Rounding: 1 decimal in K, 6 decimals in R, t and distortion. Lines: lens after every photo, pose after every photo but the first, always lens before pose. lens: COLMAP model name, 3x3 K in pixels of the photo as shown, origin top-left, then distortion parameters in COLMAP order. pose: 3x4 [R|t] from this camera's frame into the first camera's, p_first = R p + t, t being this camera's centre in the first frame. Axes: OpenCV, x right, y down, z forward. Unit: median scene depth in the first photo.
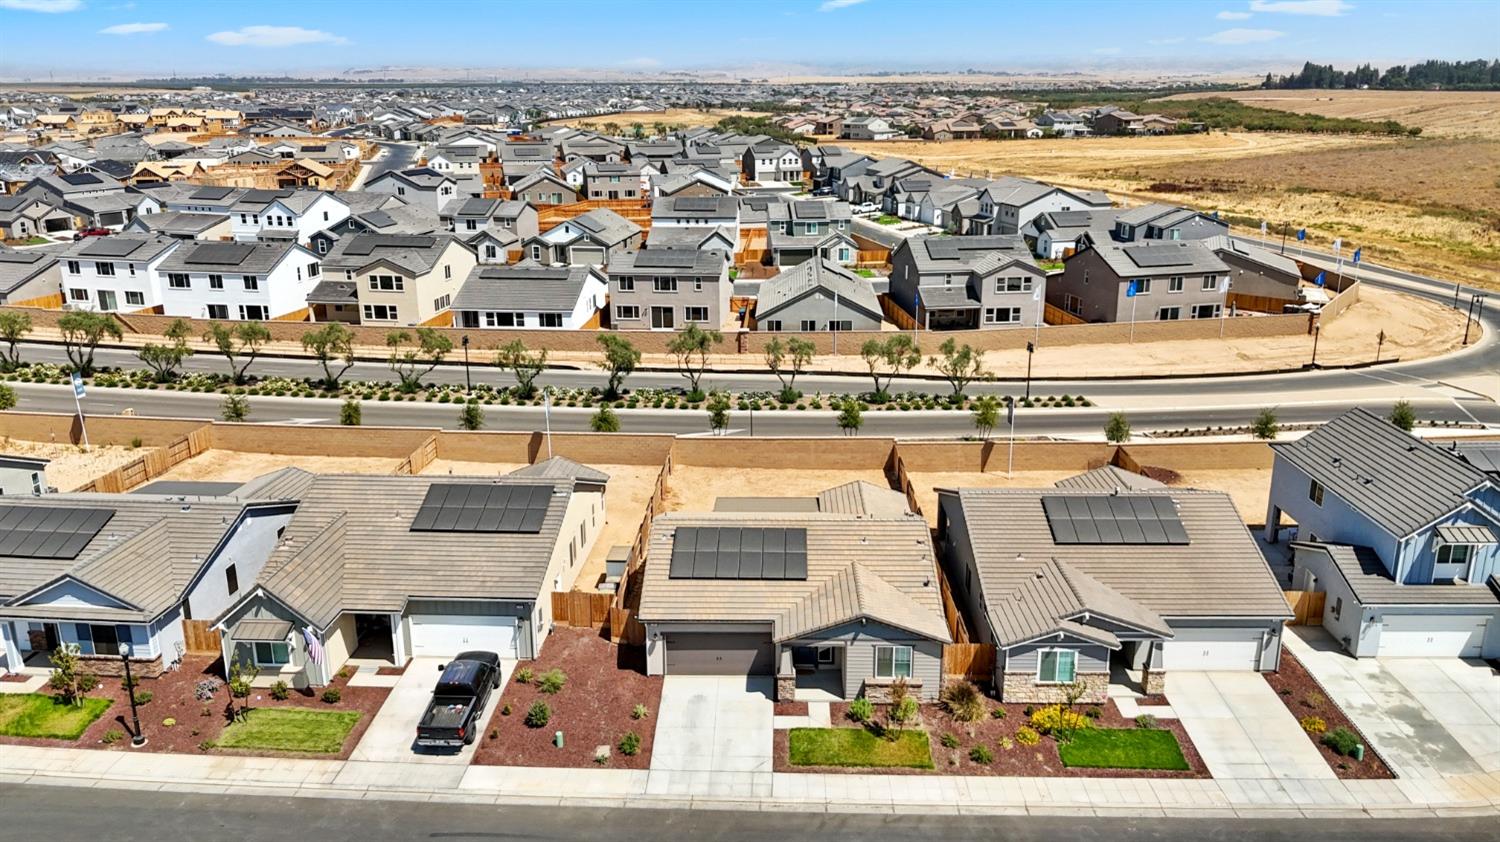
lens RADIAL K [[1111.1, 0, 751.7], [0, 1111.1, 421.1], [0, 0, 1]] dist [0.054108, -0.013121]
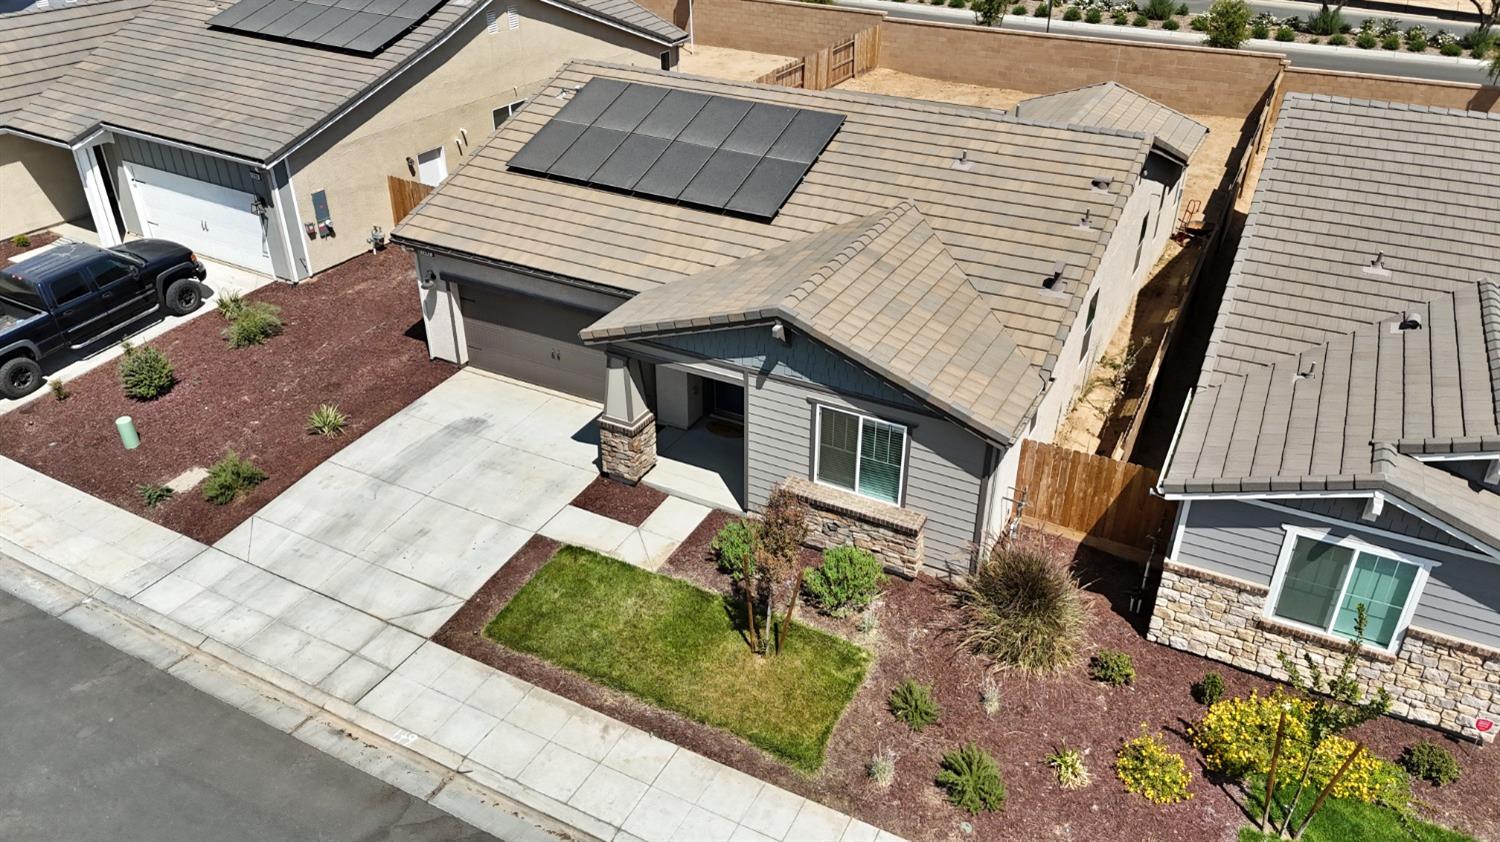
lens RADIAL K [[1111.1, 0, 742.2], [0, 1111.1, 421.3], [0, 0, 1]] dist [0.054108, -0.013121]
pose [[0.897911, 0.233344, -0.373239, 0.228955], [-0.133686, 0.952439, 0.273841, 0.108872], [0.419386, -0.195988, 0.886399, 0.656641]]
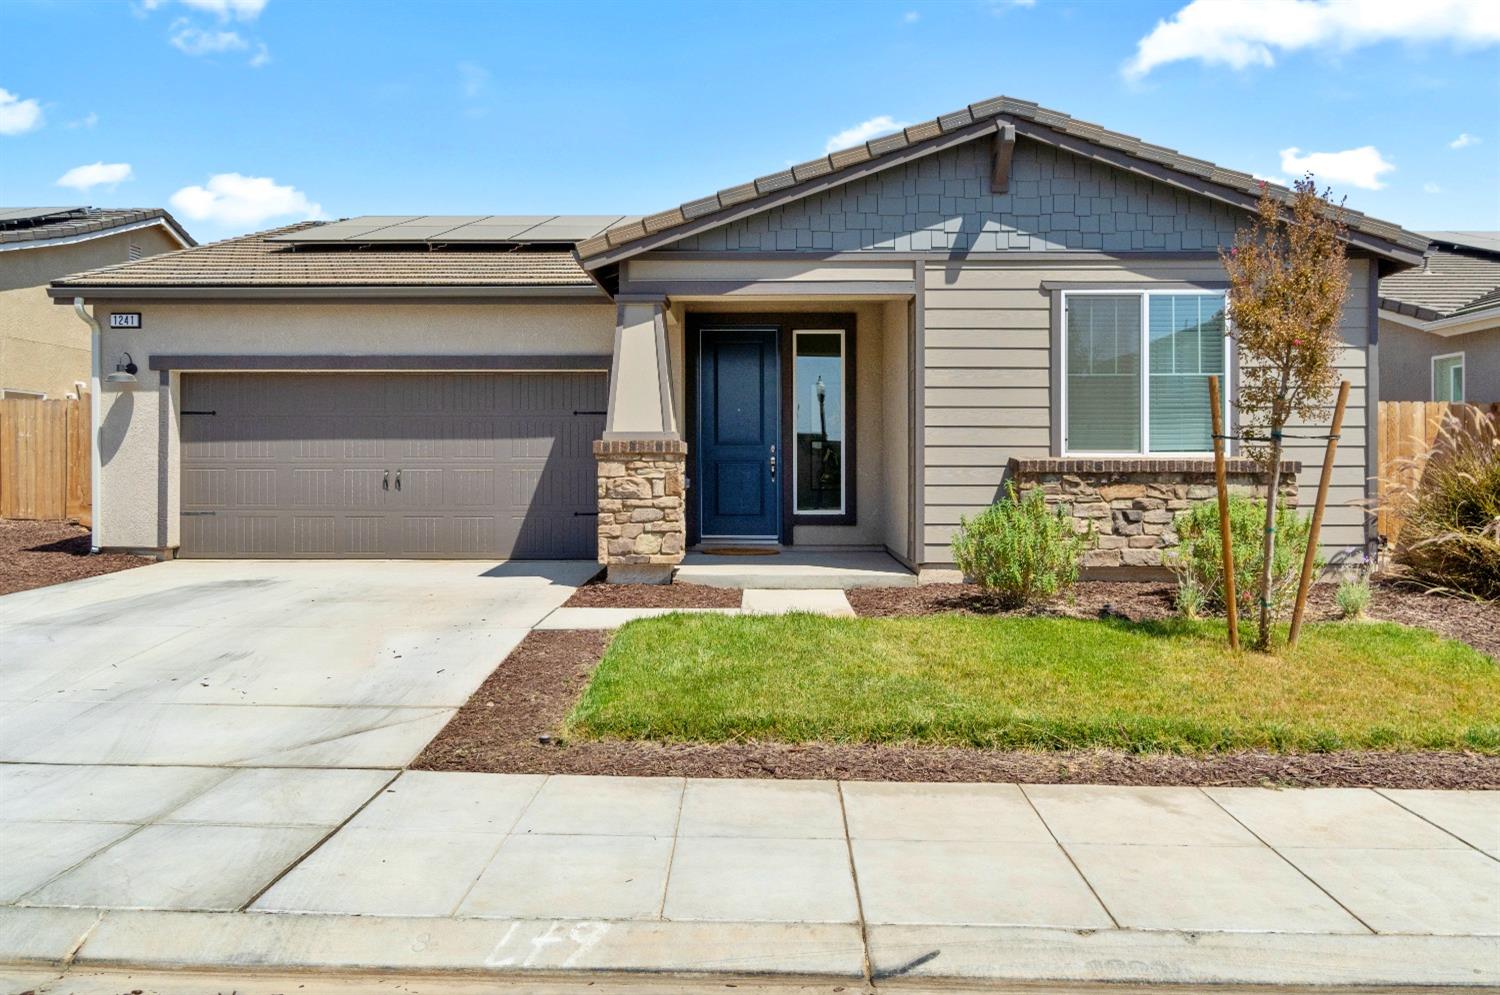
lens RADIAL K [[1037.4, 0, 759.6], [0, 1037.4, 485.6], [0, 0, 1]] dist [0.001300, -0.000648]
pose [[0.999735, 0.011183, 0.020129, 0.050207], [-0.005024, 0.959032, -0.283254, 0.293824], [-0.022471, 0.283077, 0.958834, 0.821002]]
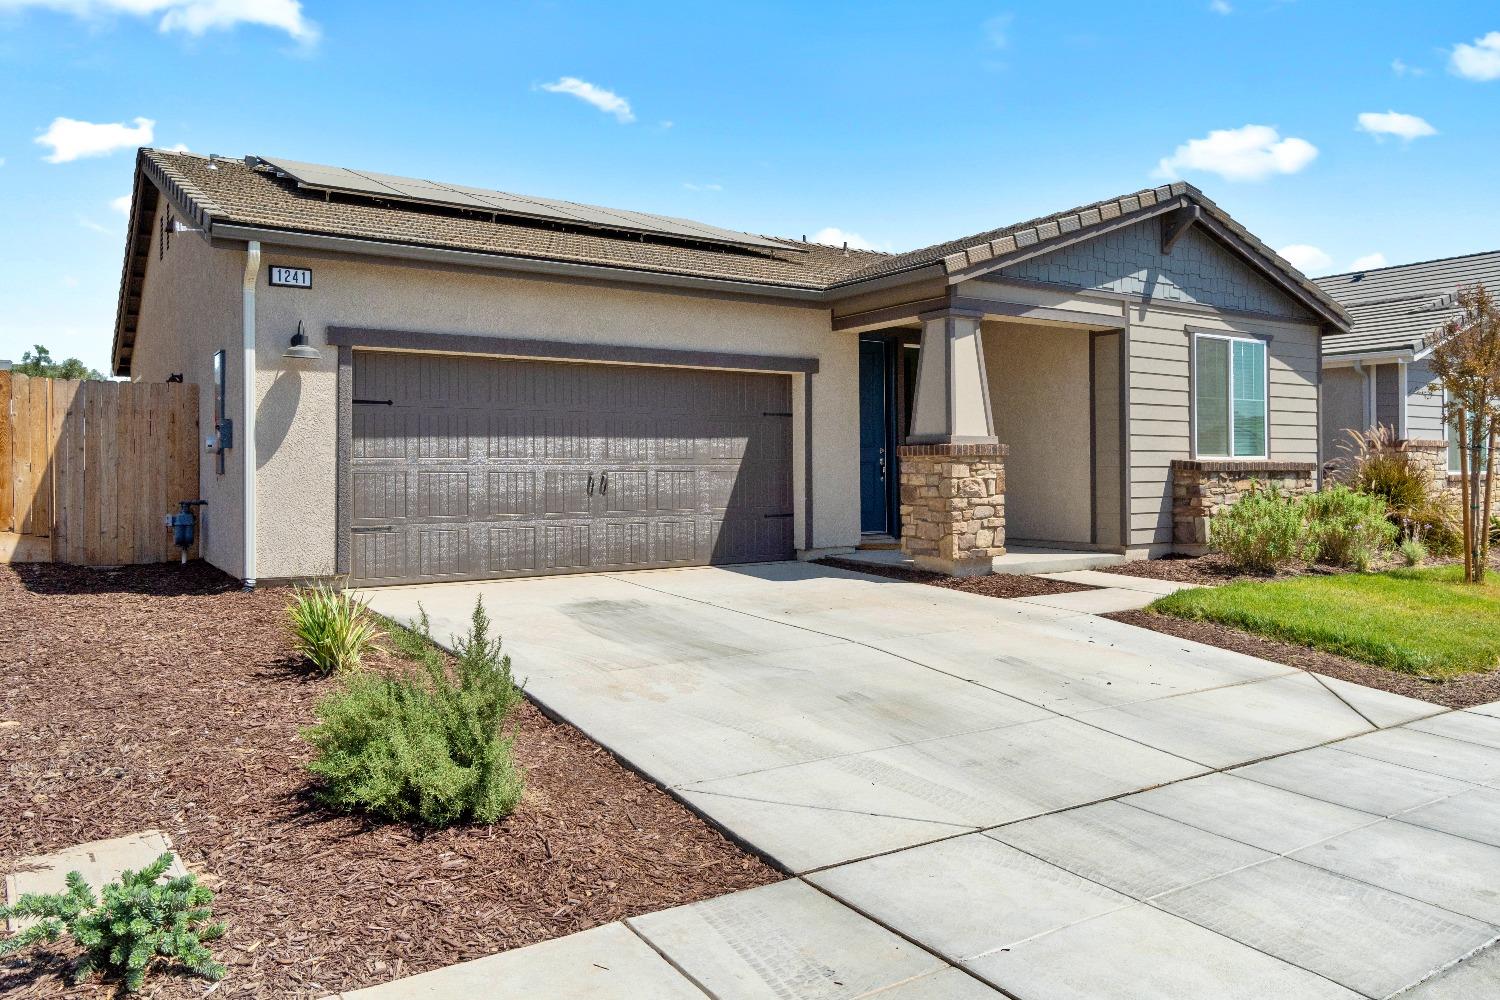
lens RADIAL K [[1037.4, 0, 744.9], [0, 1037.4, 474.8], [0, 0, 1]] dist [0.001300, -0.000648]
pose [[0.818168, 0.003261, 0.574970, -0.130697], [0.163694, 0.957281, -0.238362, 0.279626], [-0.551185, 0.289139, 0.782683, 0.867219]]
